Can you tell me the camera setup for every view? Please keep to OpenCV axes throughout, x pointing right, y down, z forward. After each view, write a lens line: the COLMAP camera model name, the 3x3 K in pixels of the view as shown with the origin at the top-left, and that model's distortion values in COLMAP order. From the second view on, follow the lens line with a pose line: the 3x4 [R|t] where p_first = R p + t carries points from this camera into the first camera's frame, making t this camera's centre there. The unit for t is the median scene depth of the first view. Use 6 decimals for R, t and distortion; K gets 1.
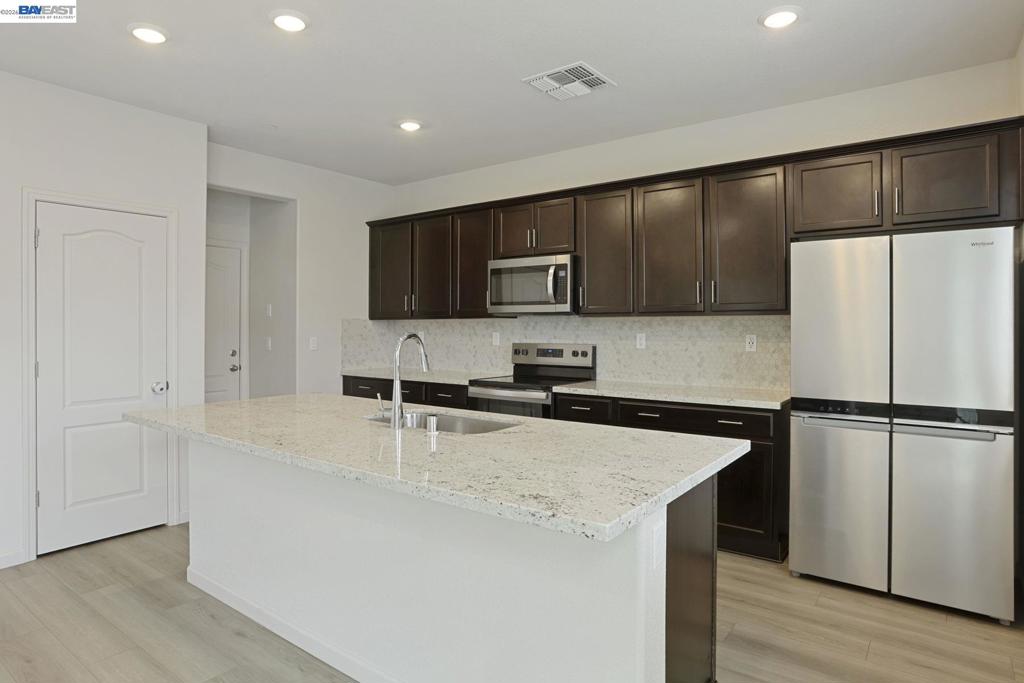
lens RADIAL K [[593.8, 0, 517.6], [0, 593.8, 334.7], [0, 0, 1]] dist [-0.023144, 0.003846]
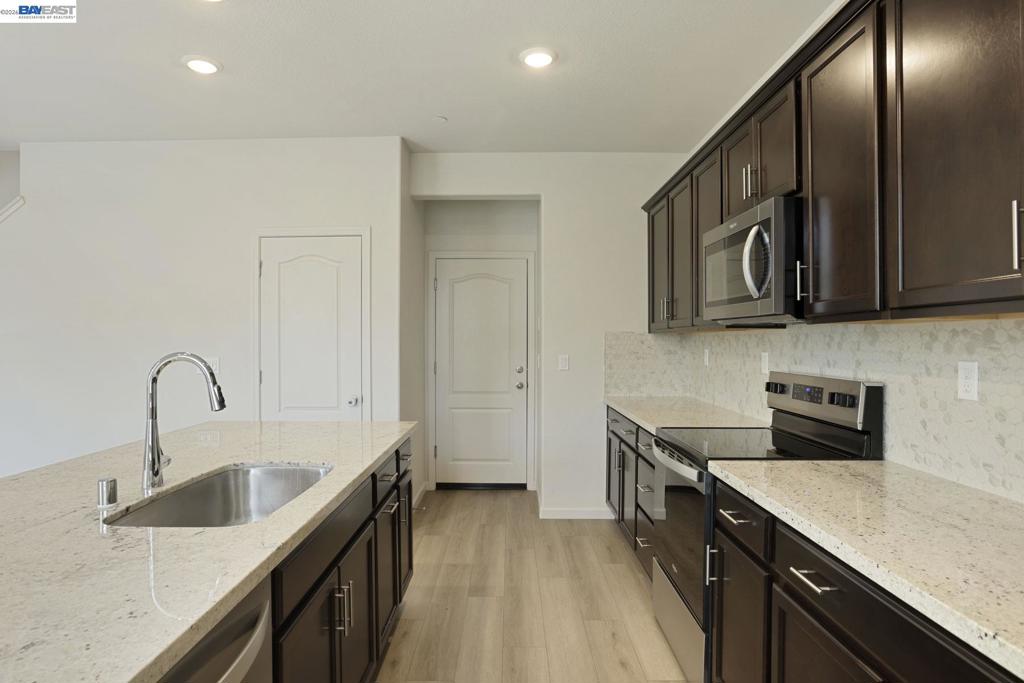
lens RADIAL K [[593.8, 0, 507.4], [0, 593.8, 340.7], [0, 0, 1]] dist [-0.023144, 0.003846]
pose [[0.593860, 0.001068, -0.804568, 0.333315], [-0.012068, 0.999898, -0.007580, -0.009382], [0.804478, 0.014211, 0.593812, 0.505934]]
